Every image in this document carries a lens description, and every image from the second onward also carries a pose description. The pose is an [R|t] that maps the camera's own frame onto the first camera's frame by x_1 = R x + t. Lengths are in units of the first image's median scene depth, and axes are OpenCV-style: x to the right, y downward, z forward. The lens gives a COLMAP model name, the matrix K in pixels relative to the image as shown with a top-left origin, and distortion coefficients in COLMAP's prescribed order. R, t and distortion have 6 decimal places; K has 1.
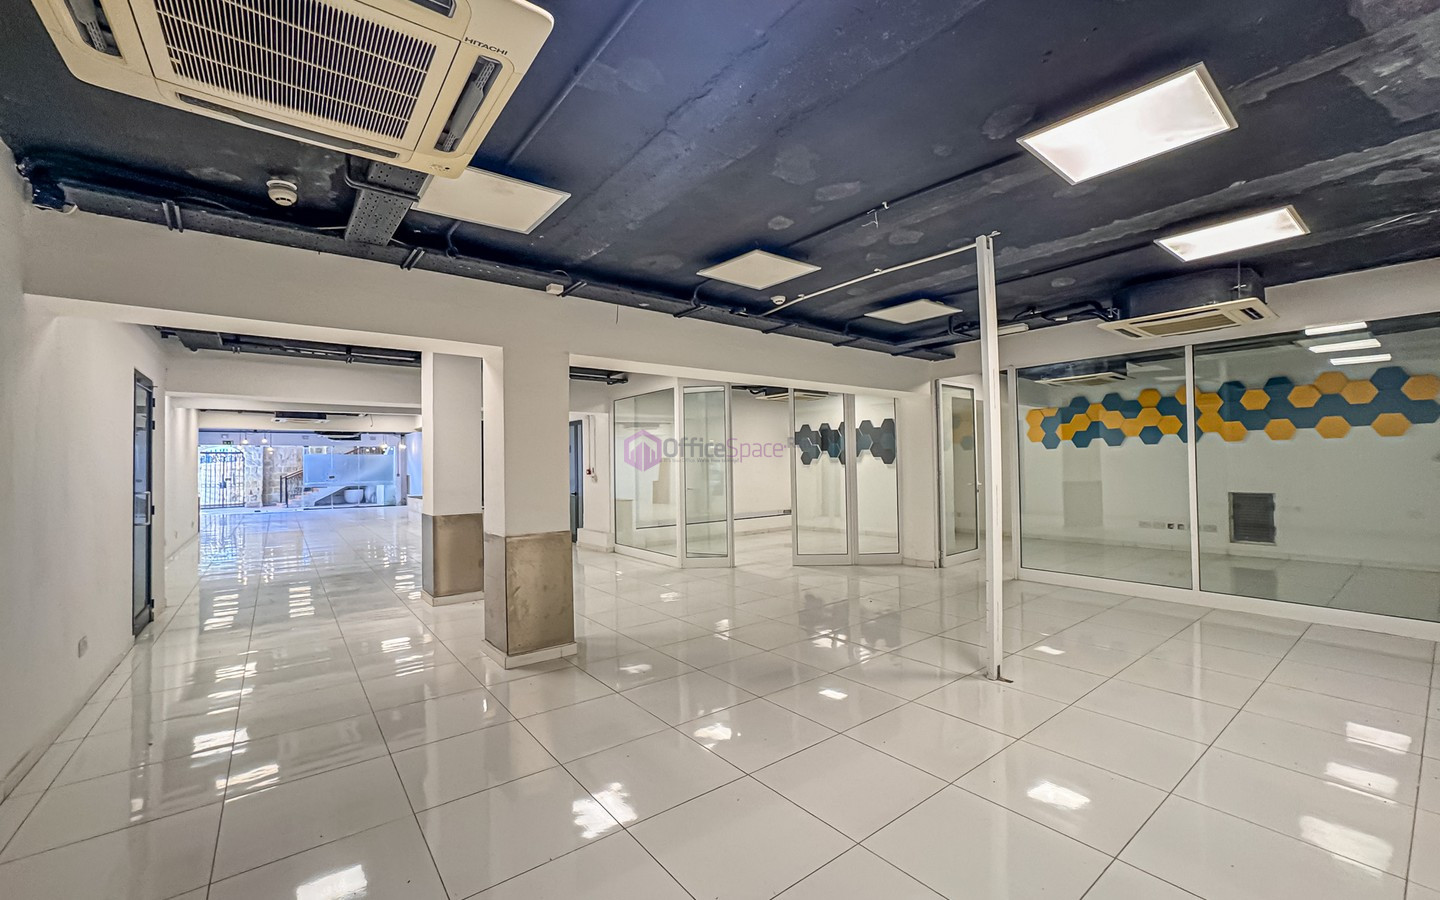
lens RADIAL K [[583.4, 0, 720.0], [0, 583.4, 450.0], [0, 0, 1]] dist [-0.011625, 0.000445]
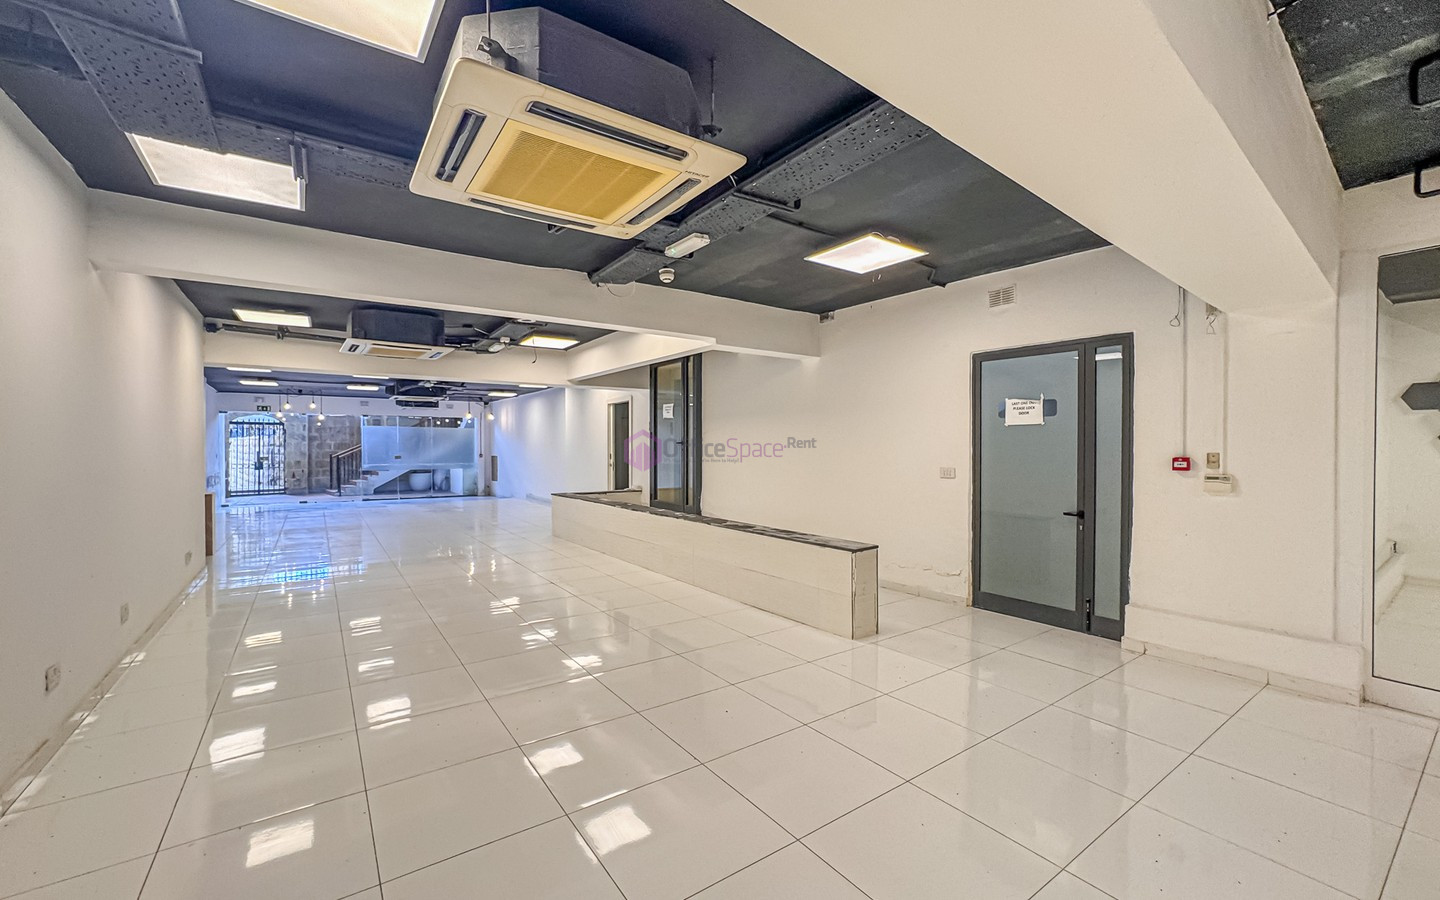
lens RADIAL K [[583.4, 0, 720.0], [0, 583.4, 450.0], [0, 0, 1]] dist [-0.011625, 0.000445]
pose [[0.999013, 0.014912, -0.041839, -0.208260], [-0.013702, 0.999484, 0.029064, 0.009214], [0.042250, -0.028462, 0.998702, 0.250101]]
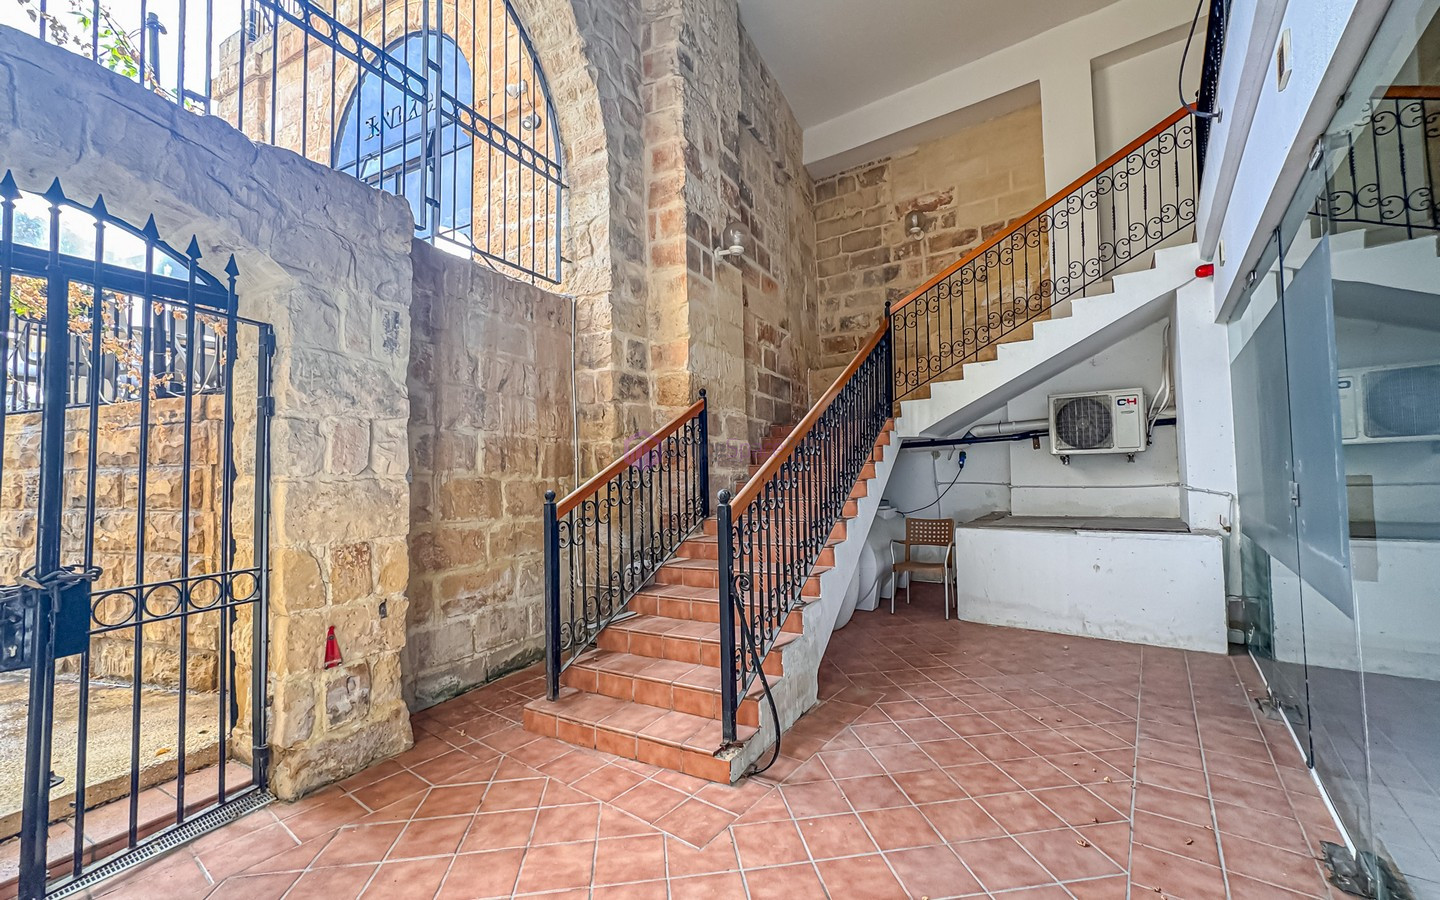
lens RADIAL K [[583.4, 0, 720.0], [0, 583.4, 450.0], [0, 0, 1]] dist [-0.011625, 0.000445]
pose [[0.962385, 0.002999, 0.271674, -0.785344], [0.004684, 0.999607, -0.027628, 0.039770], [-0.271650, 0.027862, 0.961993, 0.889994]]
